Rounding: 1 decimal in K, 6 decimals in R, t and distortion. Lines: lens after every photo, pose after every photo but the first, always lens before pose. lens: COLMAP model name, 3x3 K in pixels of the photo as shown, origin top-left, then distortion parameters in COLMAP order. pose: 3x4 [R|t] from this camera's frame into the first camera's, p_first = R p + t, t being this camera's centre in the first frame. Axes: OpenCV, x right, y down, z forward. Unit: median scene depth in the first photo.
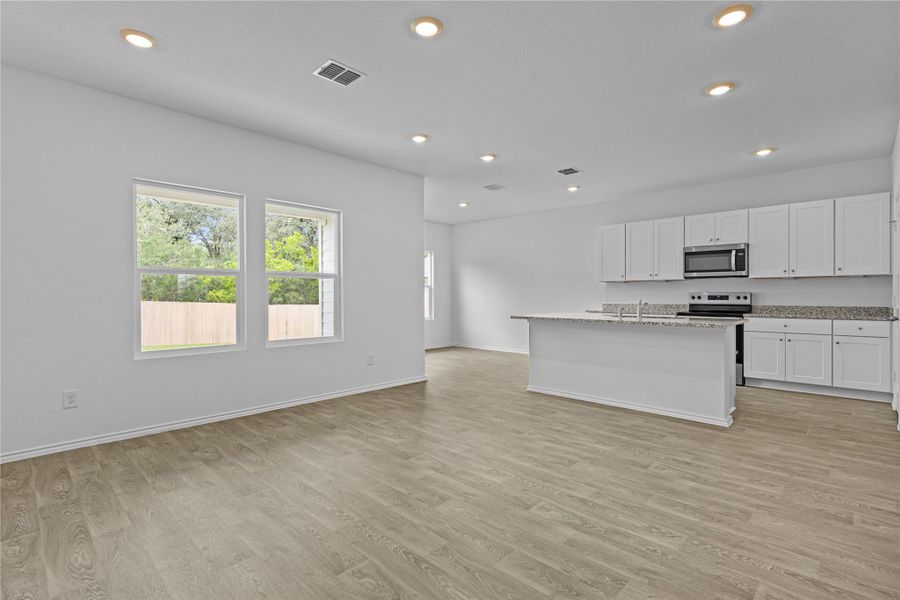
lens RADIAL K [[423.4, 0, 450.0], [0, 423.4, 300.0], [0, 0, 1]] dist [-0.012634, 0.001068]
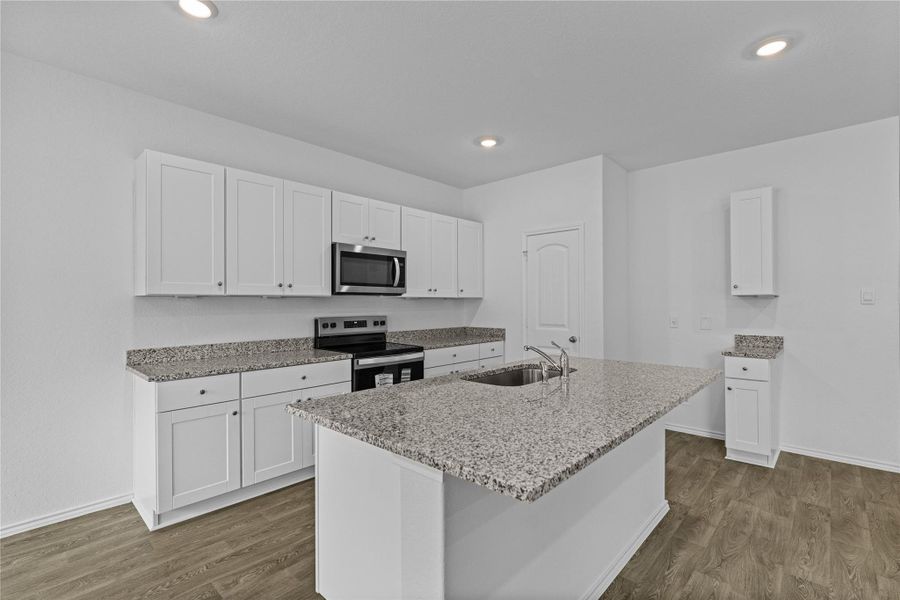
lens RADIAL K [[422.9, 0, 458.9], [0, 422.9, 293.4], [0, 0, 1]] dist [0.015065, -0.000724]
pose [[-0.026072, 0.027053, 0.999294, -0.049673], [0.017067, 0.999500, -0.026613, -0.036715], [-0.999514, 0.016361, -0.026521, 0.914413]]
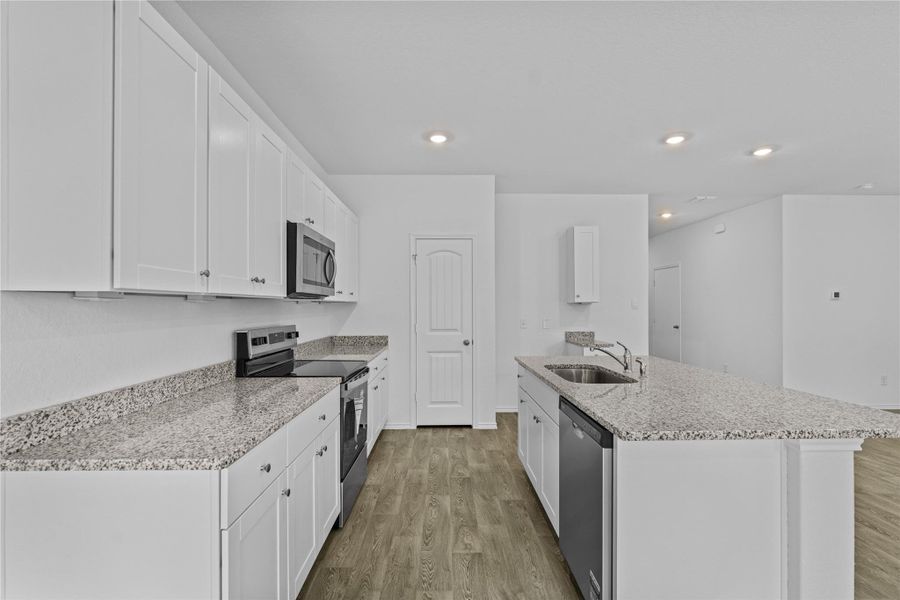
lens RADIAL K [[416.5, 0, 465.5], [0, 416.5, 304.5], [0, 0, 1]] dist [-0.018617, 0.000203]
pose [[-0.723079, 0.010930, 0.690679, 0.167104], [0.014598, 0.999893, -0.000540, -0.042943], [-0.690611, 0.009692, -0.723161, 1.279771]]
